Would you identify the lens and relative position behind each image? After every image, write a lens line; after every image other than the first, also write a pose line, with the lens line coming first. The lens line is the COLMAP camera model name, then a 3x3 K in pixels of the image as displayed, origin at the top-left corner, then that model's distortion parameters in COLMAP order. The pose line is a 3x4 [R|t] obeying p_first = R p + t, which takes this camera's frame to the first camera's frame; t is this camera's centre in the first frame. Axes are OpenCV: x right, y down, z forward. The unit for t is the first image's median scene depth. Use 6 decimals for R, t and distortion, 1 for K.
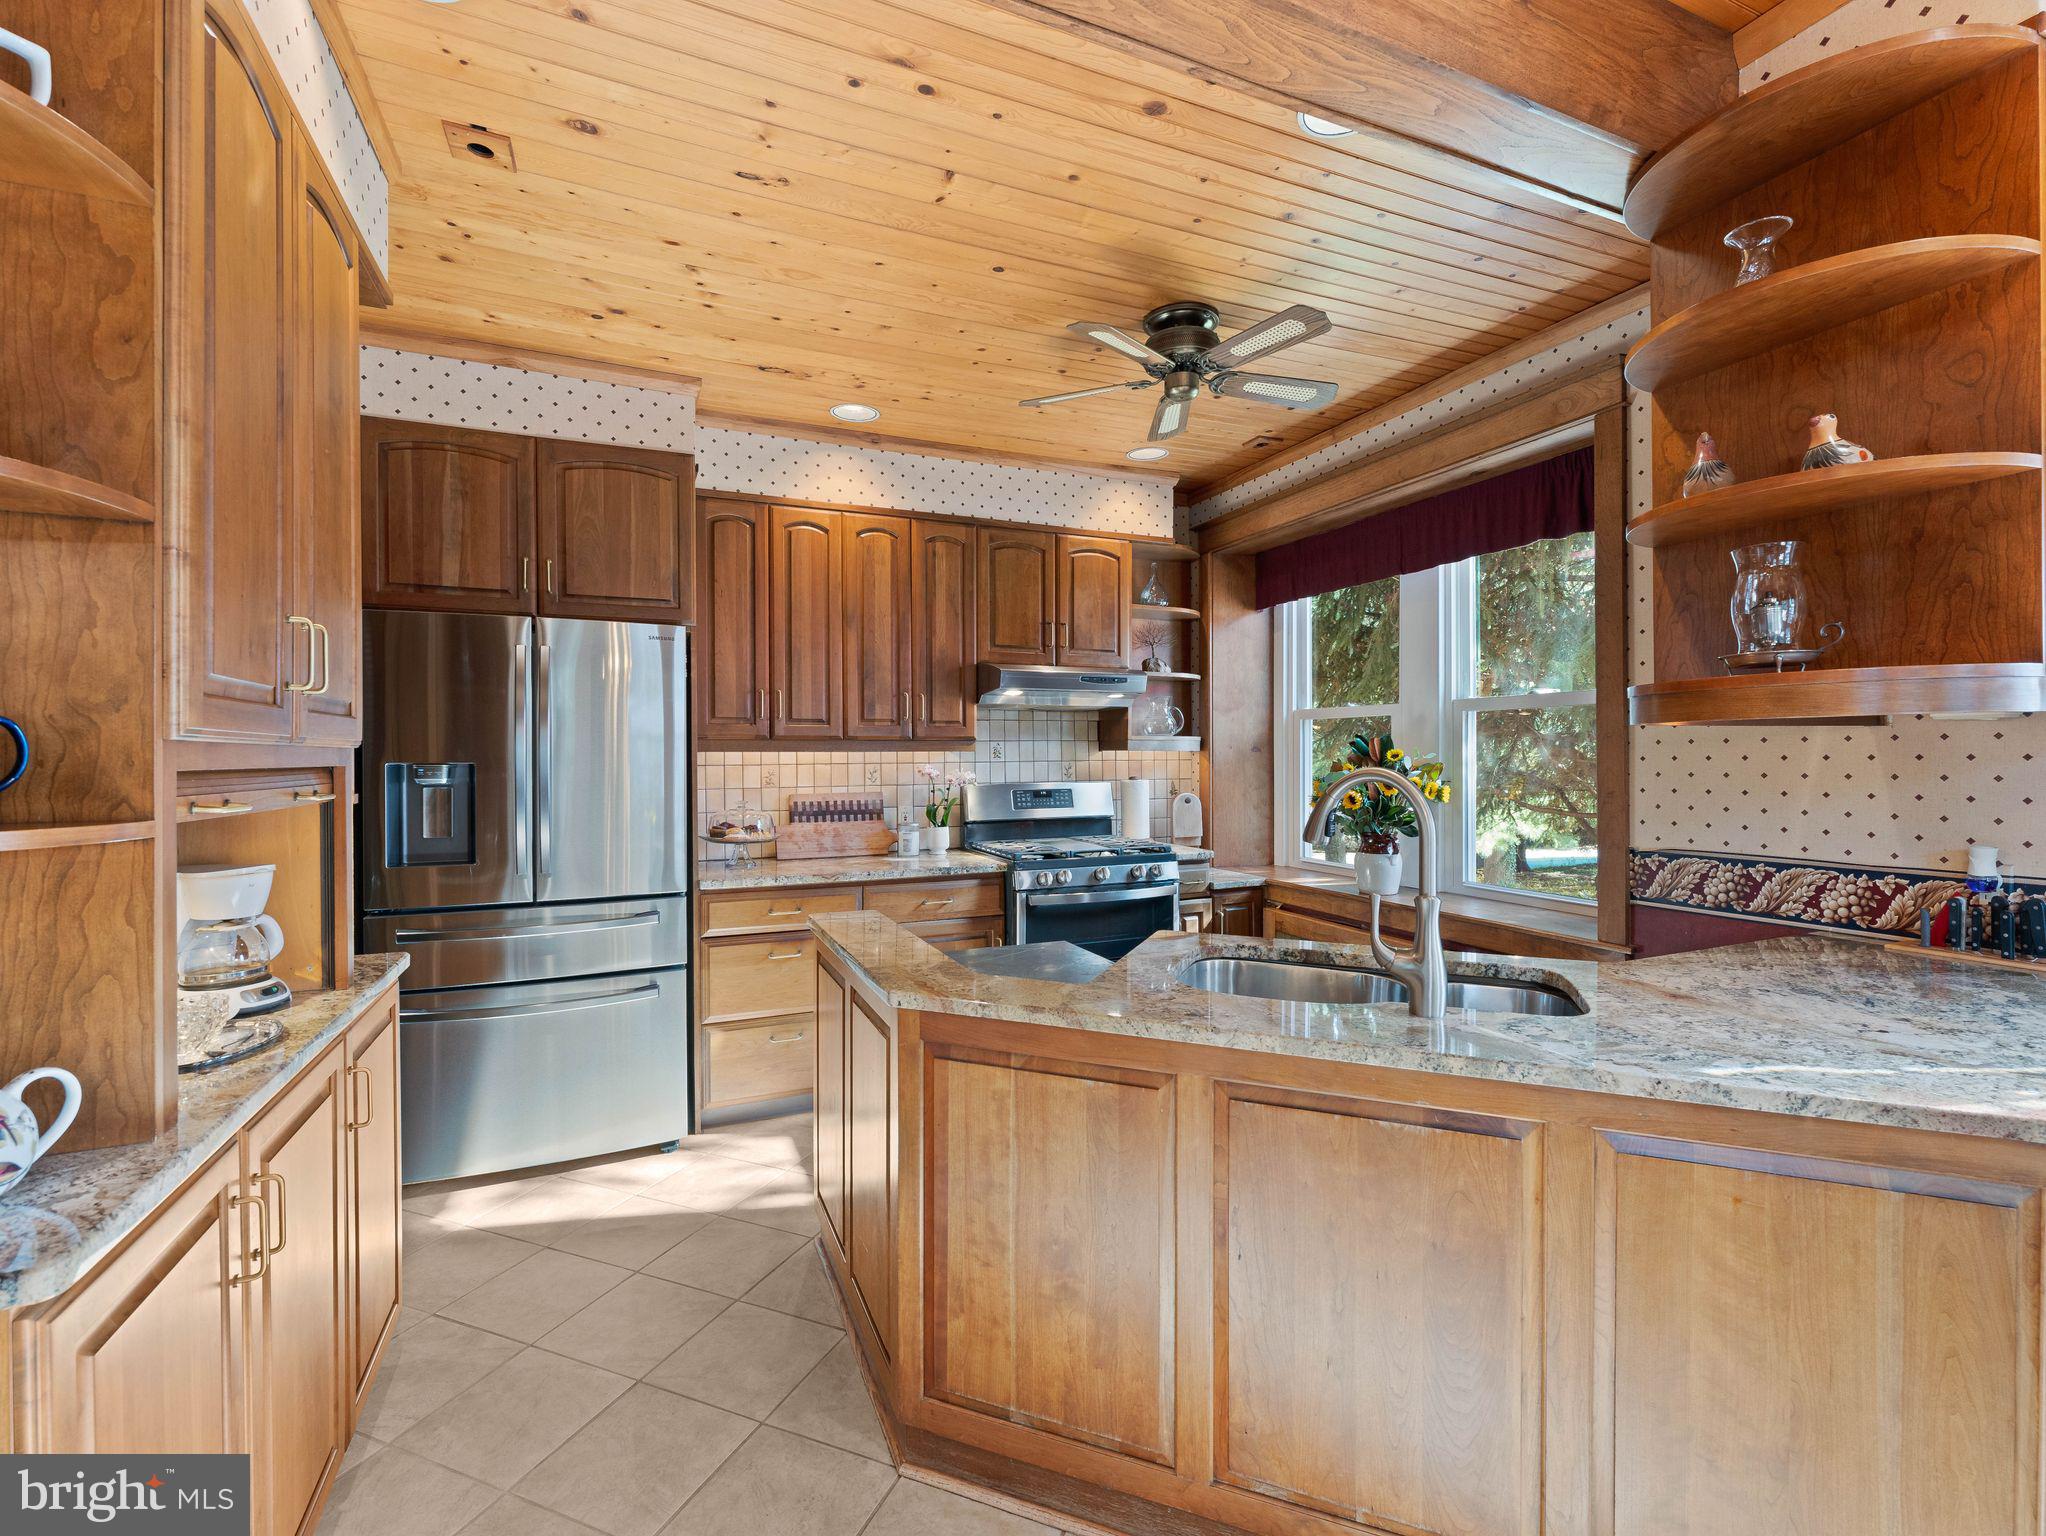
lens RADIAL K [[930.1, 0, 1015.0], [0, 930.1, 759.5], [0, 0, 1]] dist [-0.000895, -0.000107]
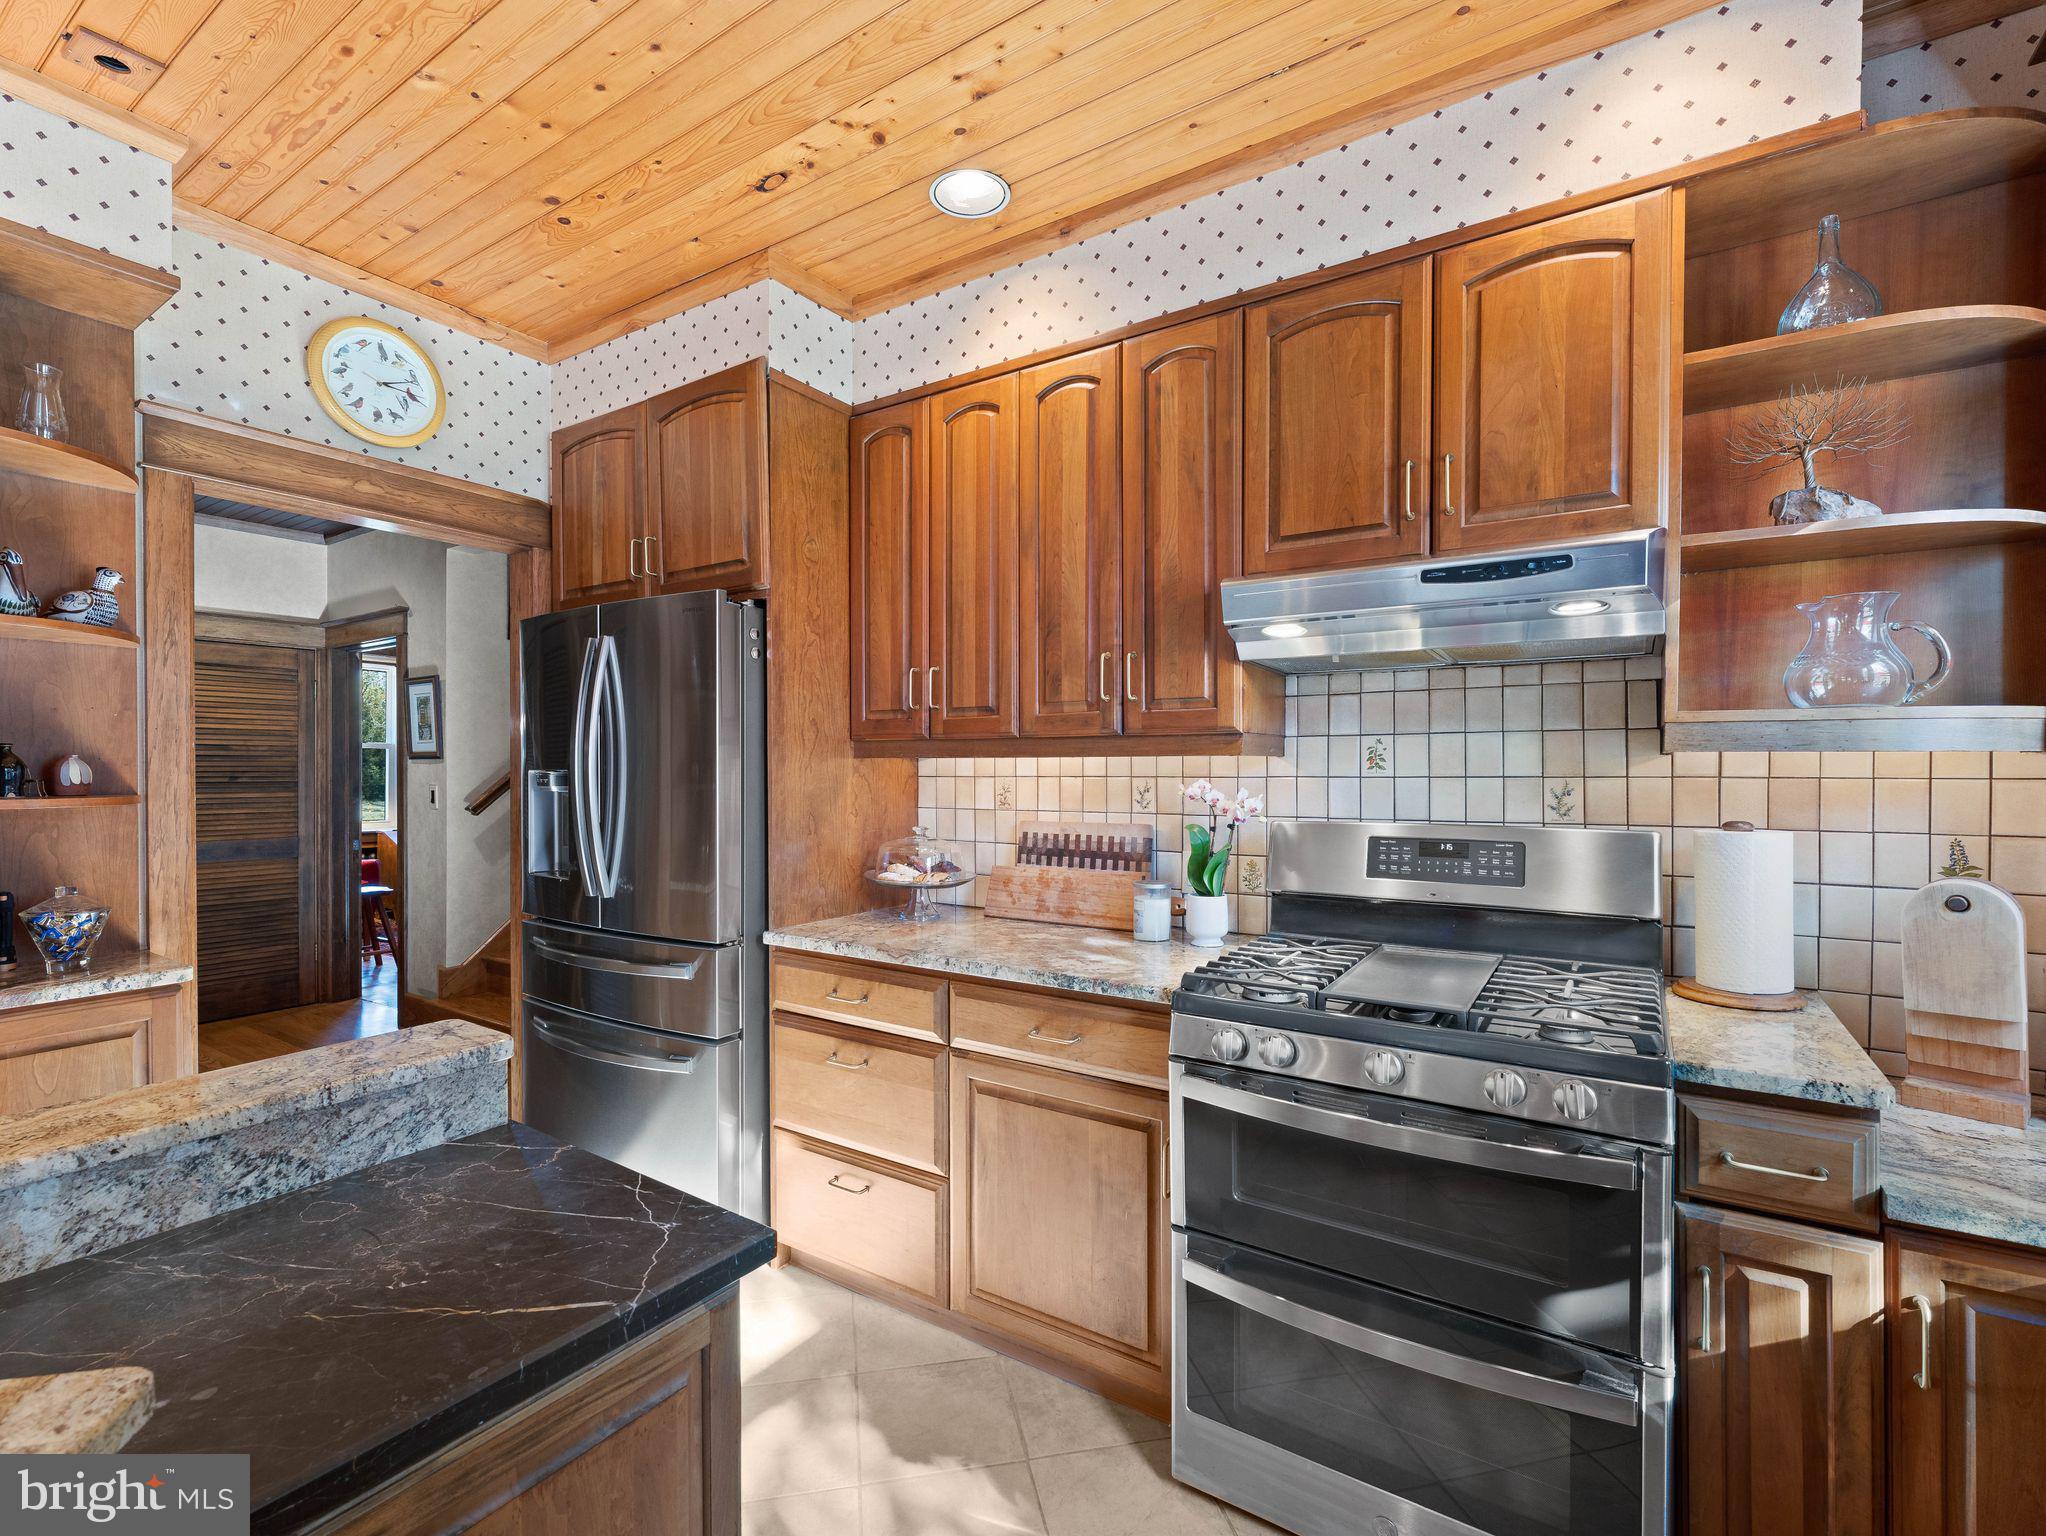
lens RADIAL K [[930.1, 0, 1024.3], [0, 930.1, 778.5], [0, 0, 1]] dist [-0.000895, -0.000107]
pose [[0.538930, 0.015114, -0.842215, 0.325753], [-0.005025, 0.999879, 0.014728, -0.003059], [0.842335, -0.003705, 0.538941, 0.636331]]
